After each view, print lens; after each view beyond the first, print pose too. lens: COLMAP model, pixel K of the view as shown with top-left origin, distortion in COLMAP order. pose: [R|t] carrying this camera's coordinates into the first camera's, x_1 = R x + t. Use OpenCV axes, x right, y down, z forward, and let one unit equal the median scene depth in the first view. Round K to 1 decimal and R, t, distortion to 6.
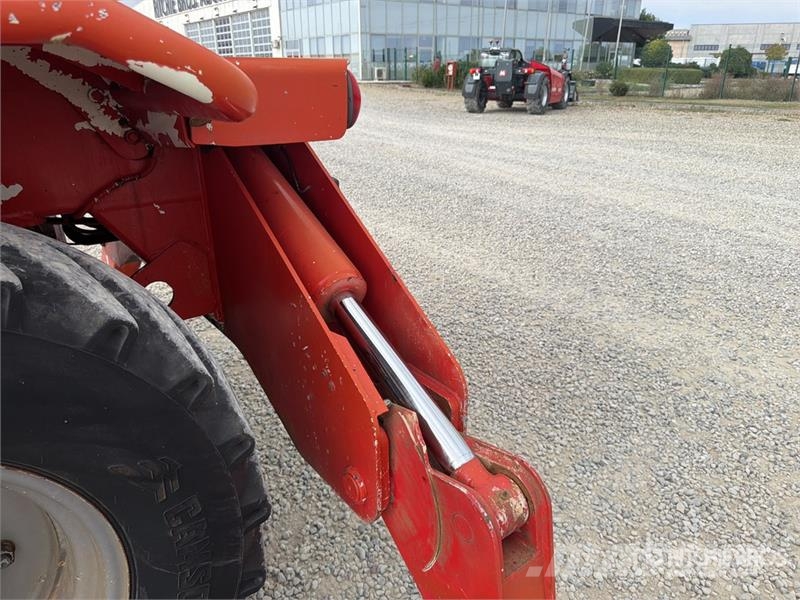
lens RADIAL K [[566.5, 0, 402.2], [0, 566.5, 295.5], [0, 0, 1]] dist [0.043918, -0.044865]
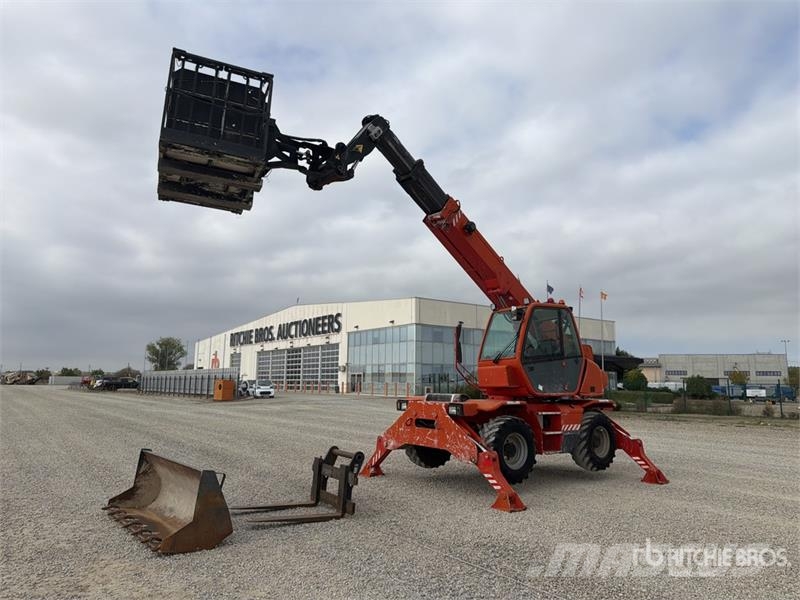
lens RADIAL K [[566.5, 0, 402.2], [0, 566.5, 295.5], [0, 0, 1]] dist [0.043918, -0.044865]
pose [[0.999869, 0.015485, 0.004788, -0.087274], [-0.010900, 0.861013, -0.508466, 0.070784], [-0.011996, 0.508347, 0.861069, -0.194140]]
